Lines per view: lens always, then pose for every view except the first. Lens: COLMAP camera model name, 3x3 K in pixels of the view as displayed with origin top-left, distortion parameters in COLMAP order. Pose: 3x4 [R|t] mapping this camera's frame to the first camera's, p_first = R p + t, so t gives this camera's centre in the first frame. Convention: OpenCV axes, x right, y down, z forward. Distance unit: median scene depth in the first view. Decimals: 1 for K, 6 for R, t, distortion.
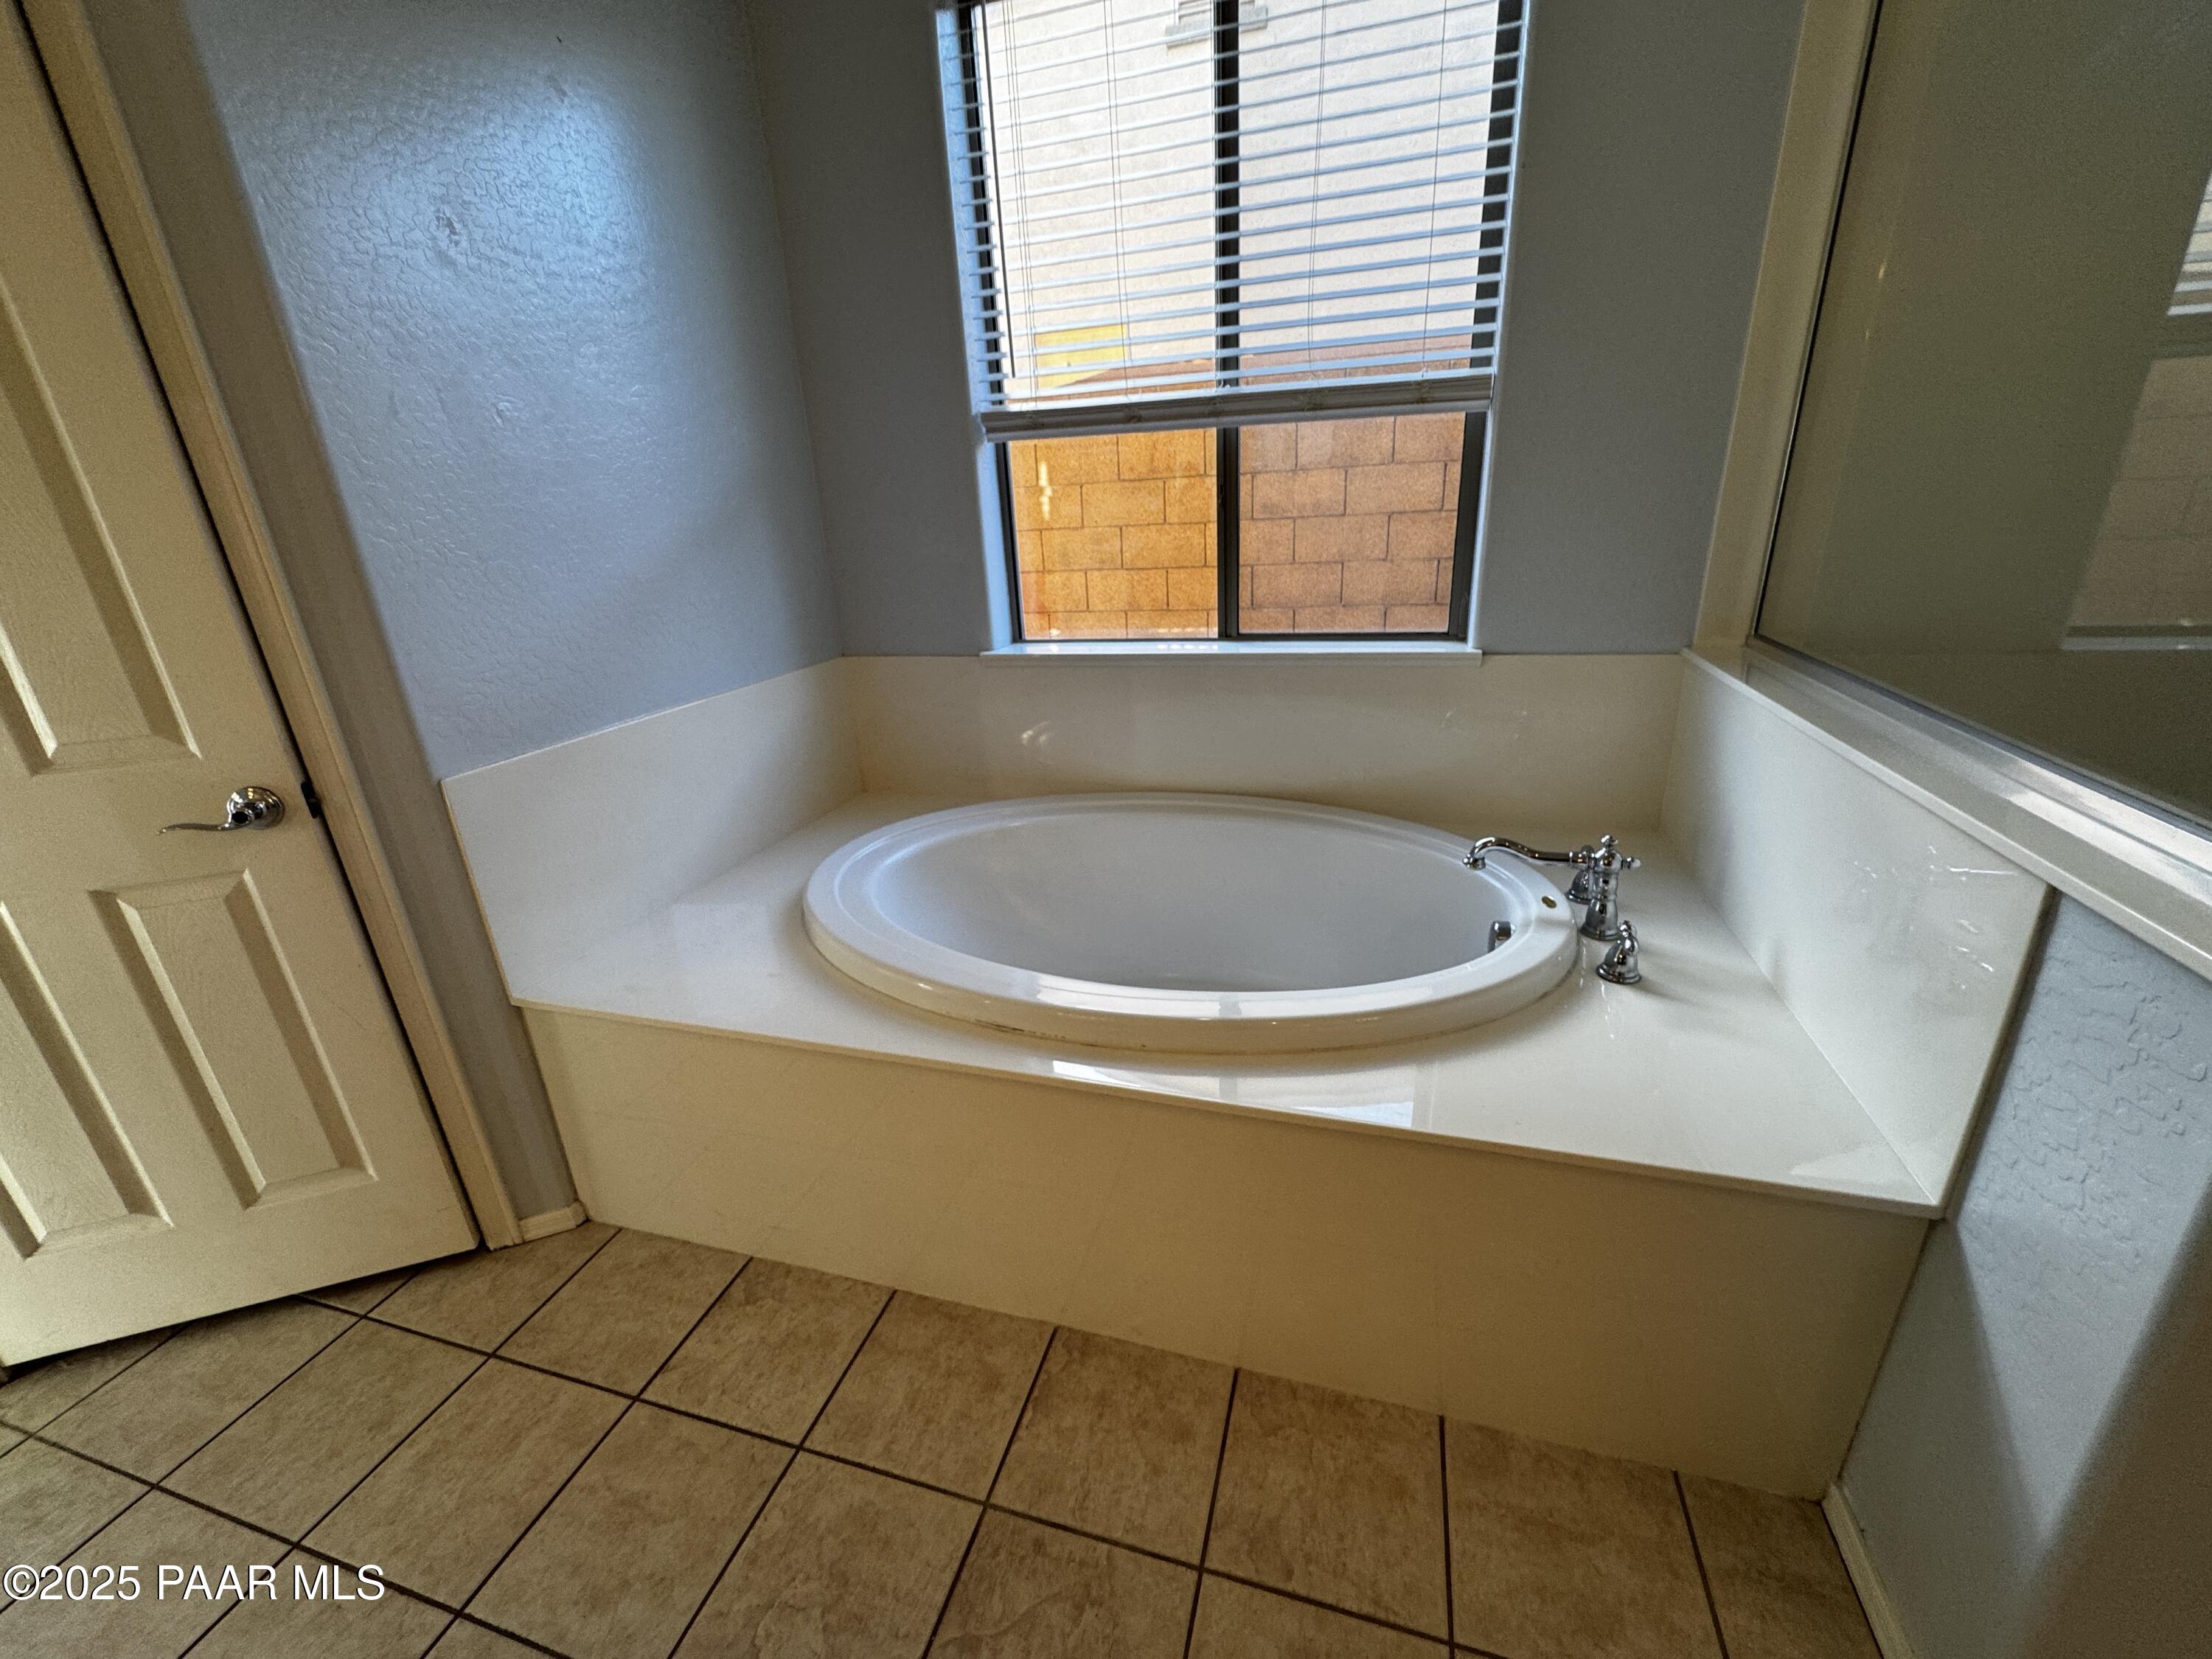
lens RADIAL K [[888.5, 0, 1102.3], [0, 888.5, 833.2], [0, 0, 1]] dist [-0.002183, -0.000067]
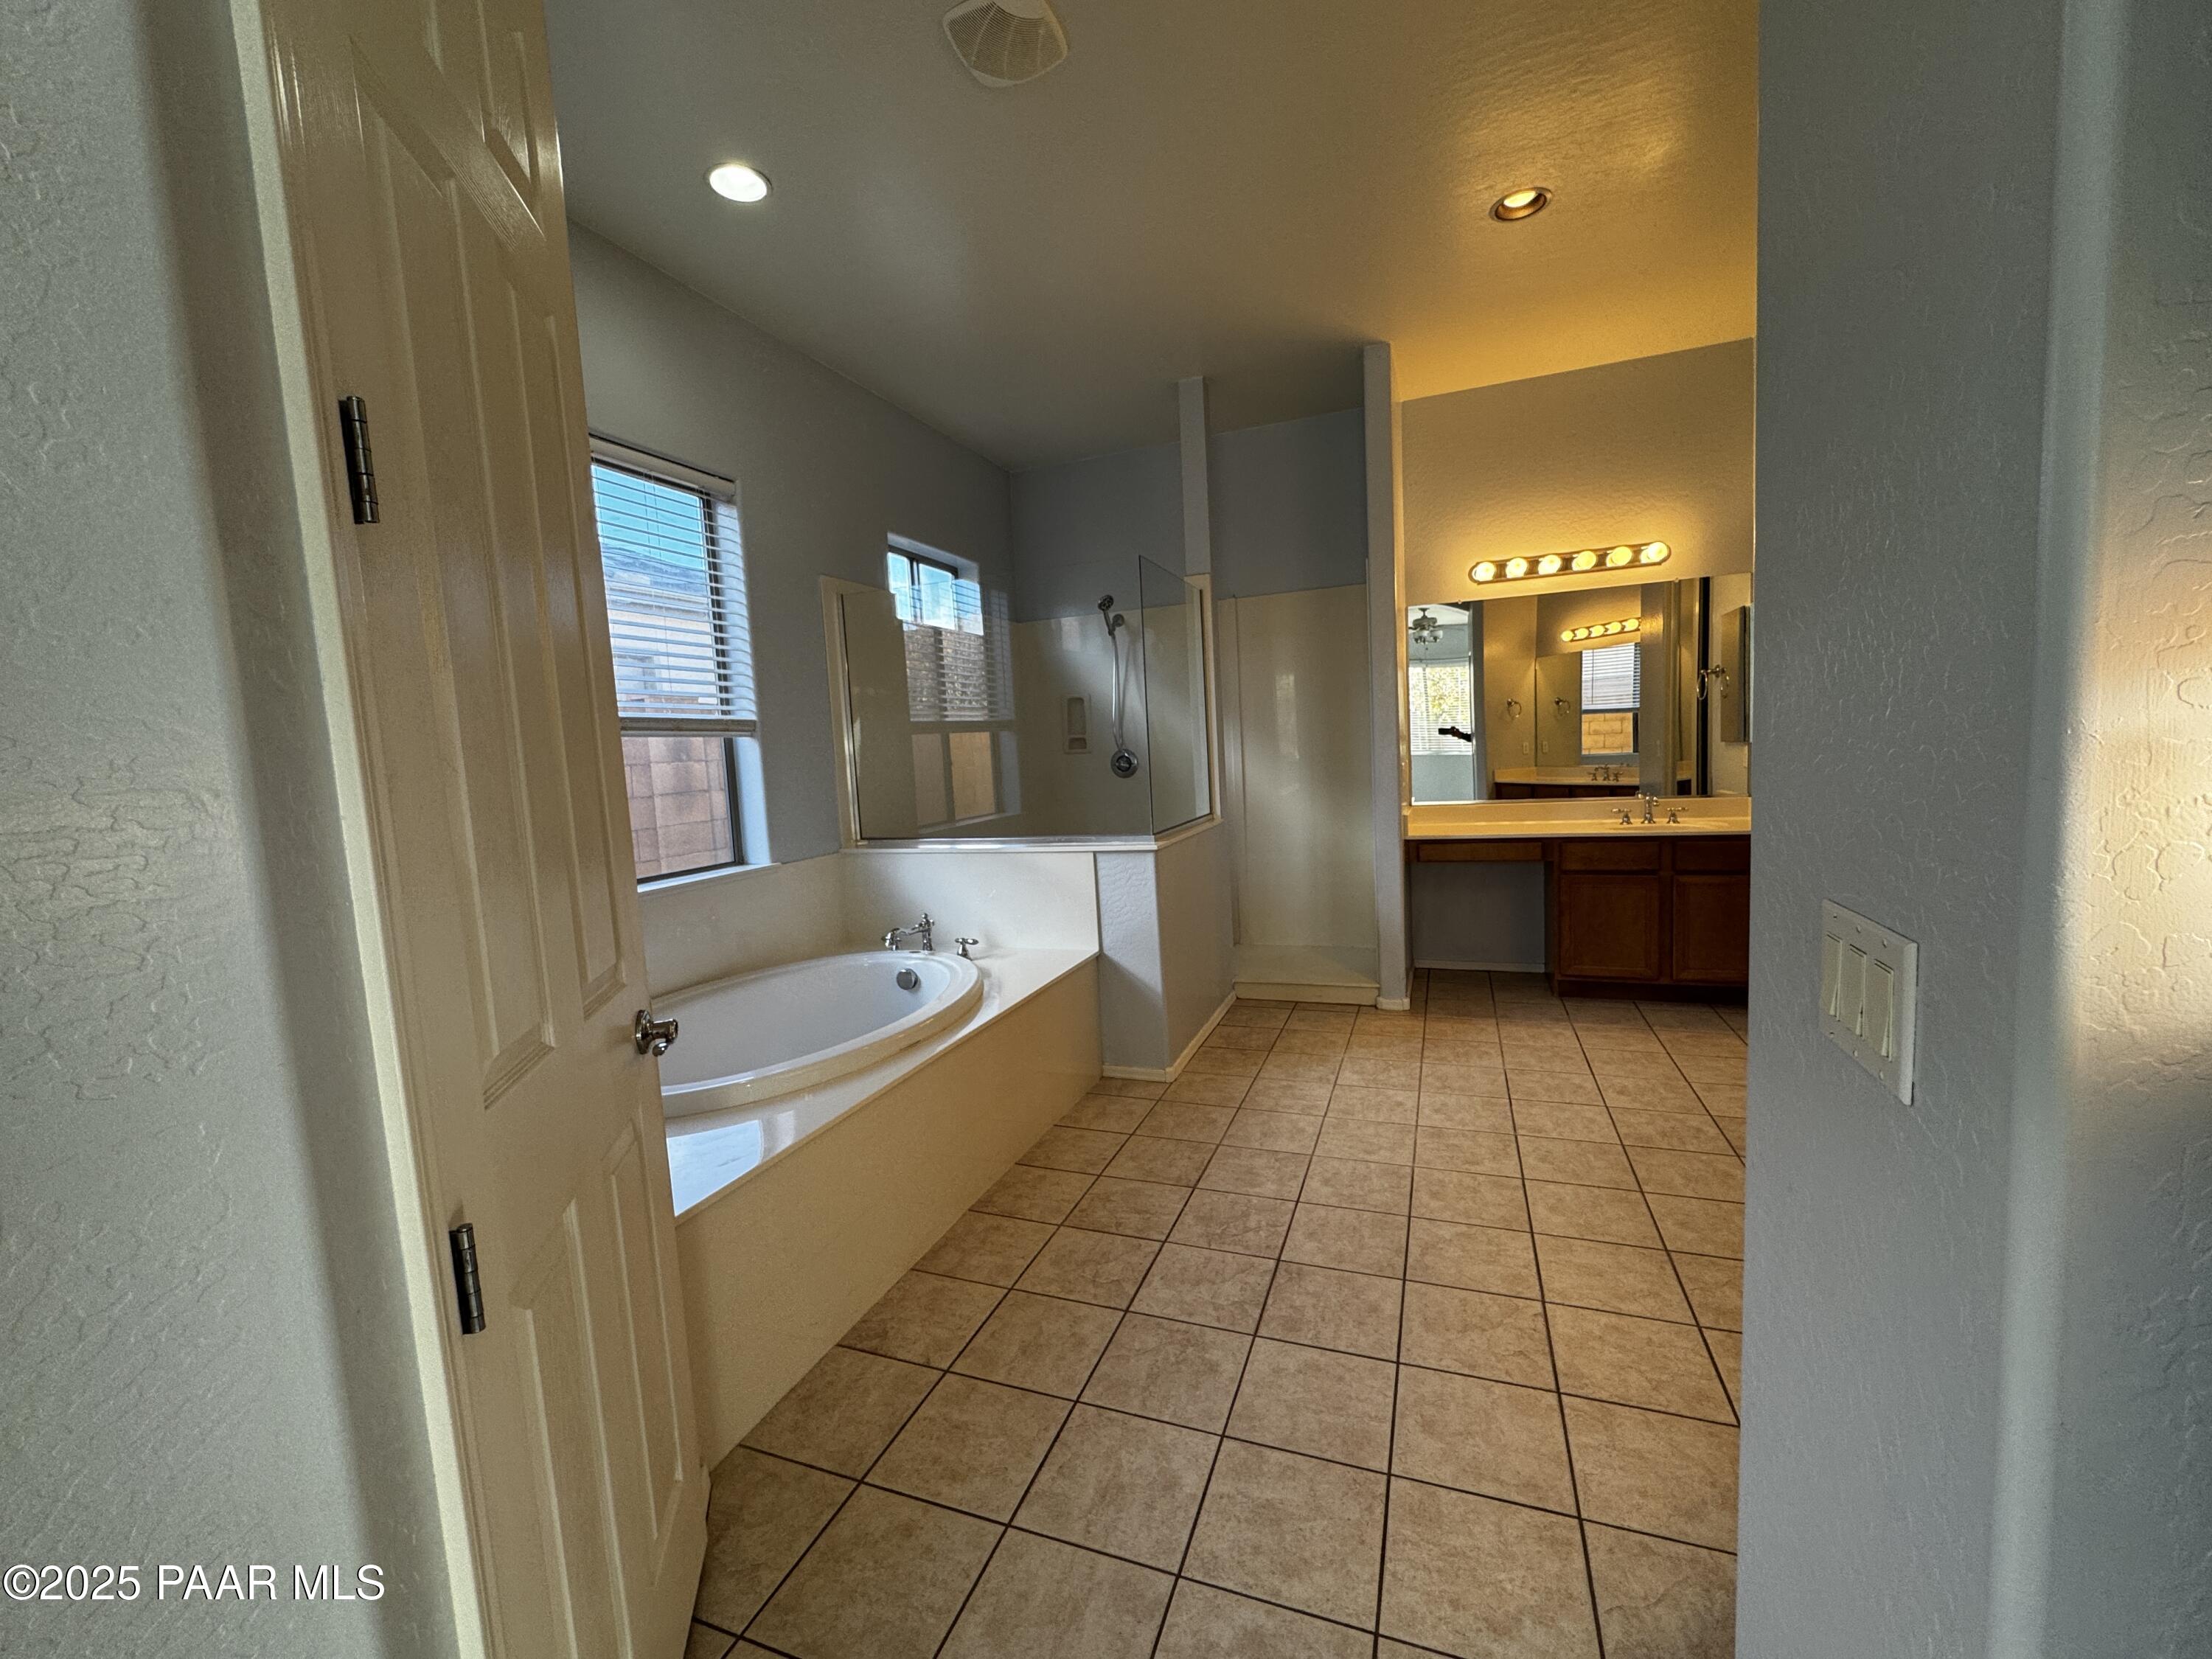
lens RADIAL K [[888.5, 0, 1102.3], [0, 888.5, 833.2], [0, 0, 1]] dist [-0.002183, -0.000067]
pose [[0.075601, -0.048501, 0.995958, -1.738478], [0.403891, 0.914702, 0.013885, -0.032794], [-0.911678, 0.401208, 0.088742, 0.323086]]
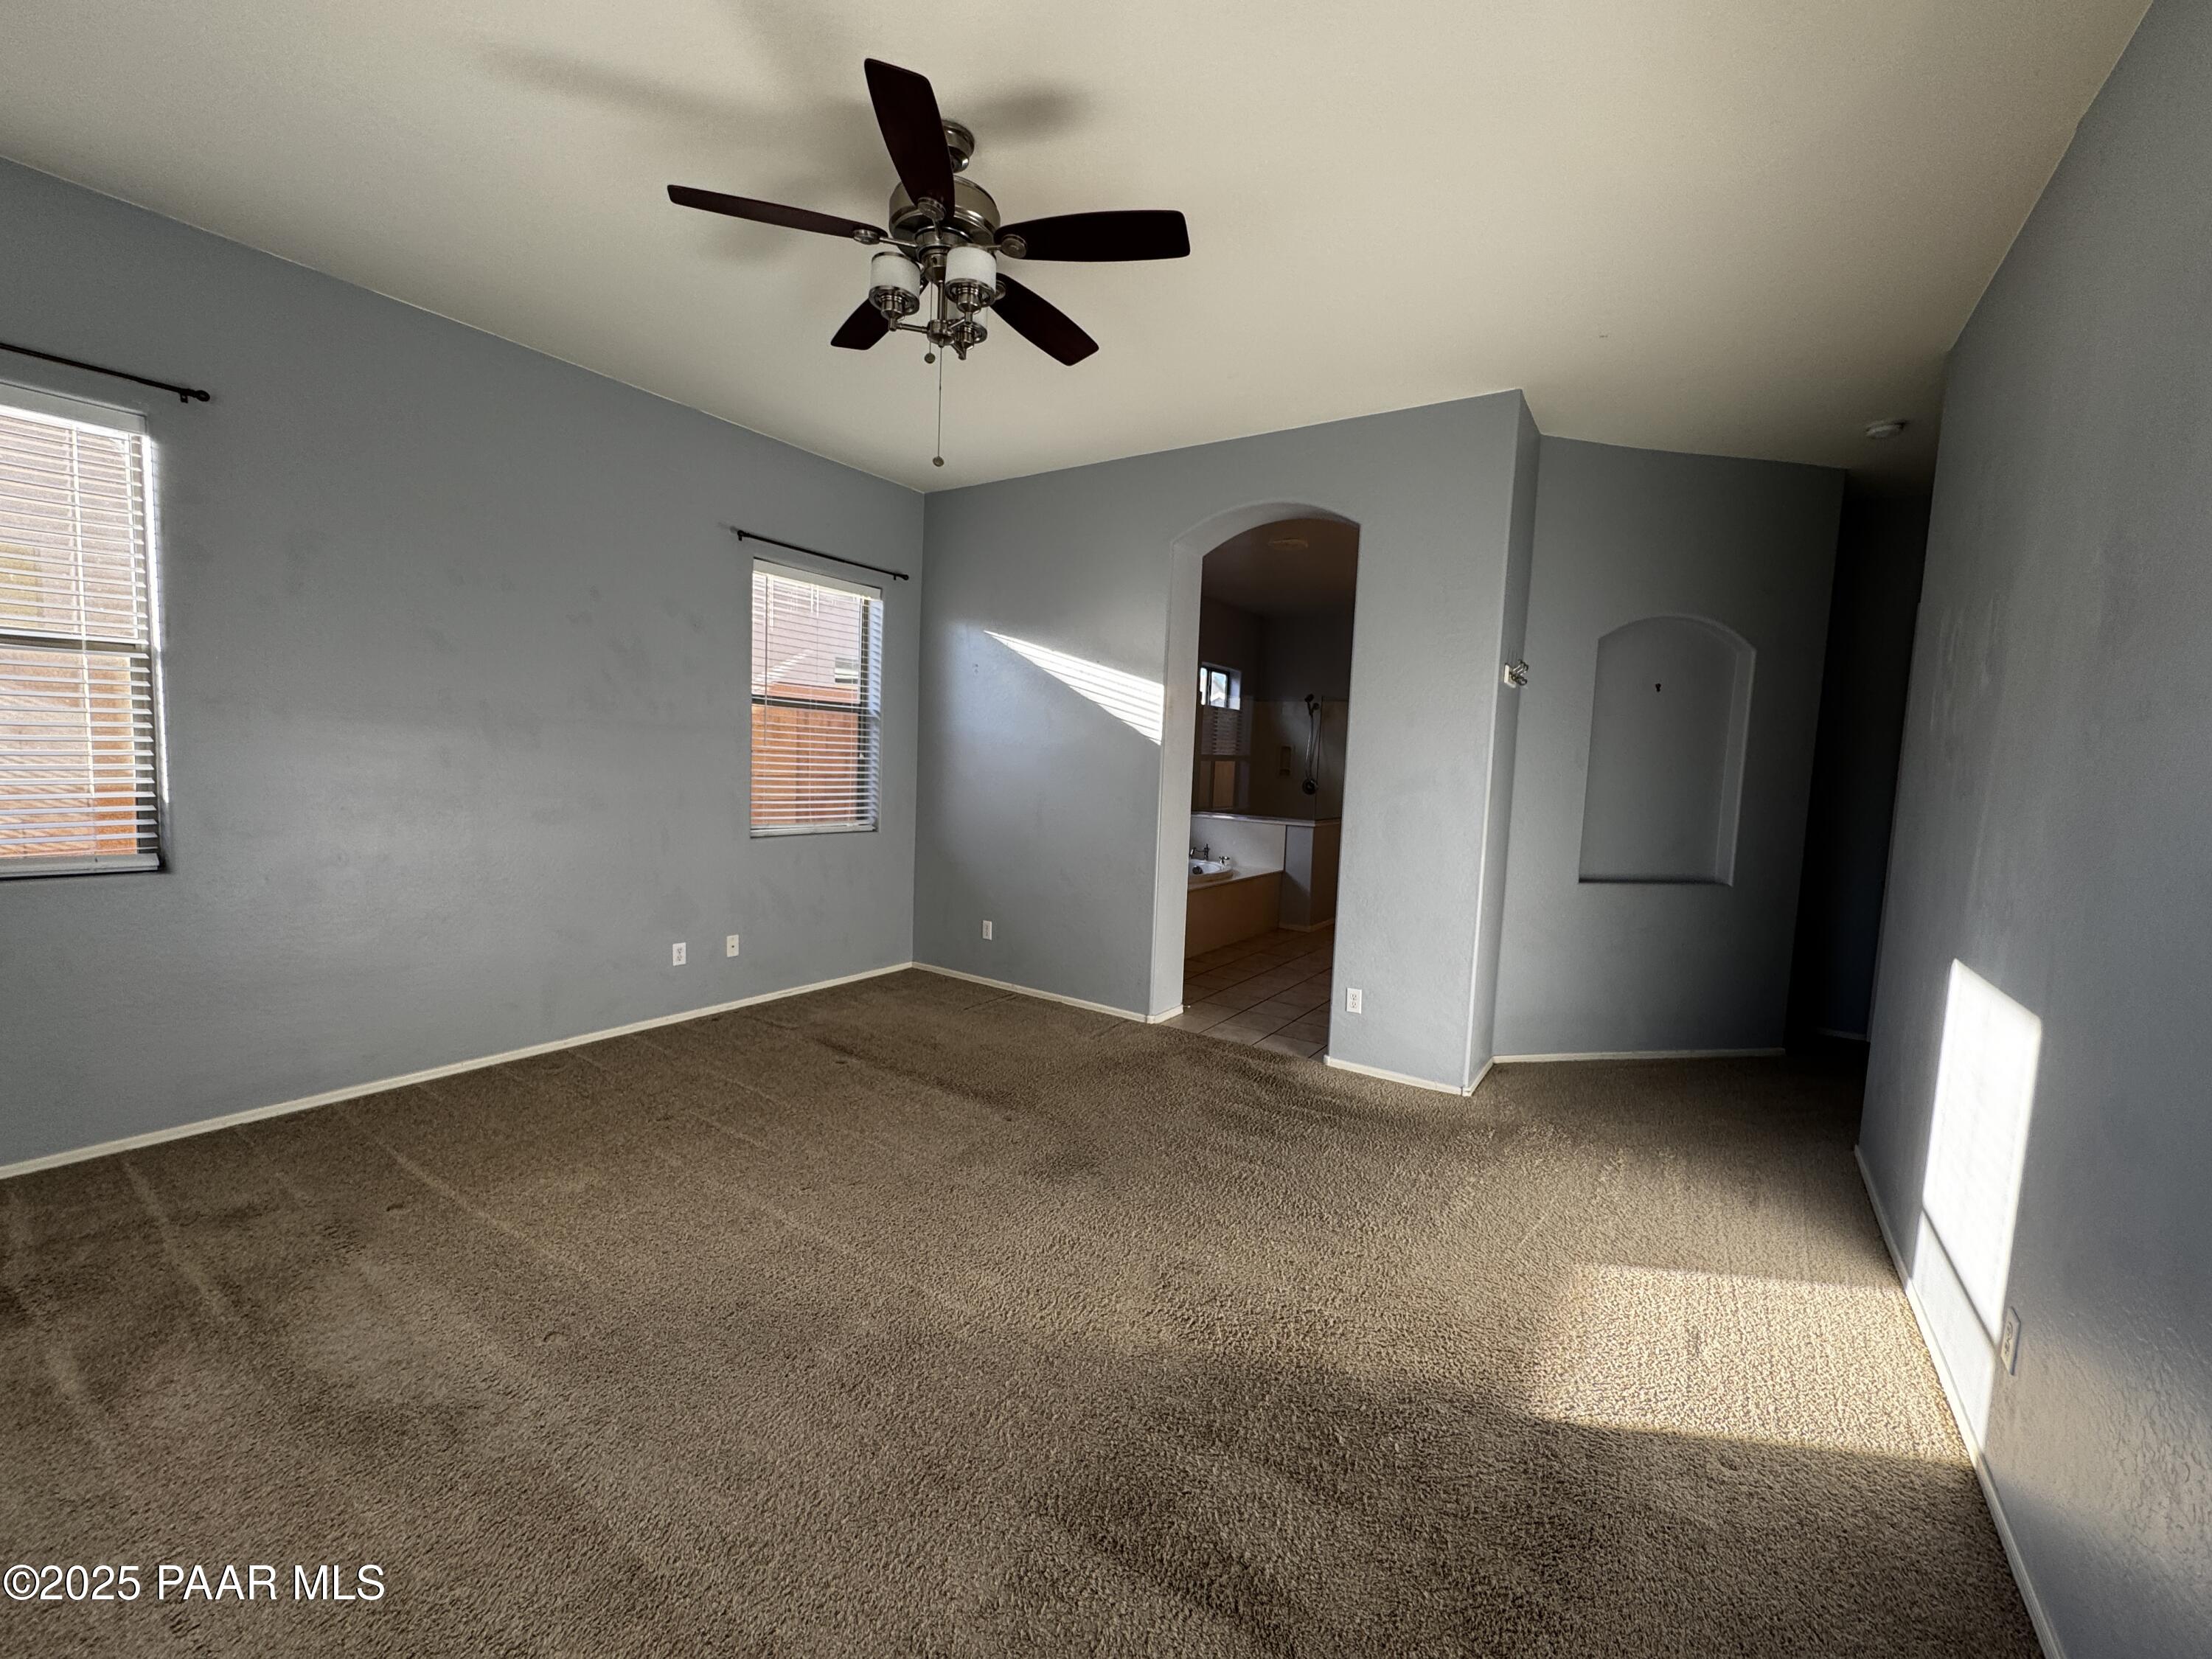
lens RADIAL K [[888.5, 0, 1102.3], [0, 888.5, 833.2], [0, 0, 1]] dist [-0.002183, -0.000067]
pose [[0.295952, -0.014225, 0.955097, -4.704308], [0.287862, 0.954732, -0.074980, 0.164082], [-0.910795, 0.297127, 0.286650, 0.073834]]
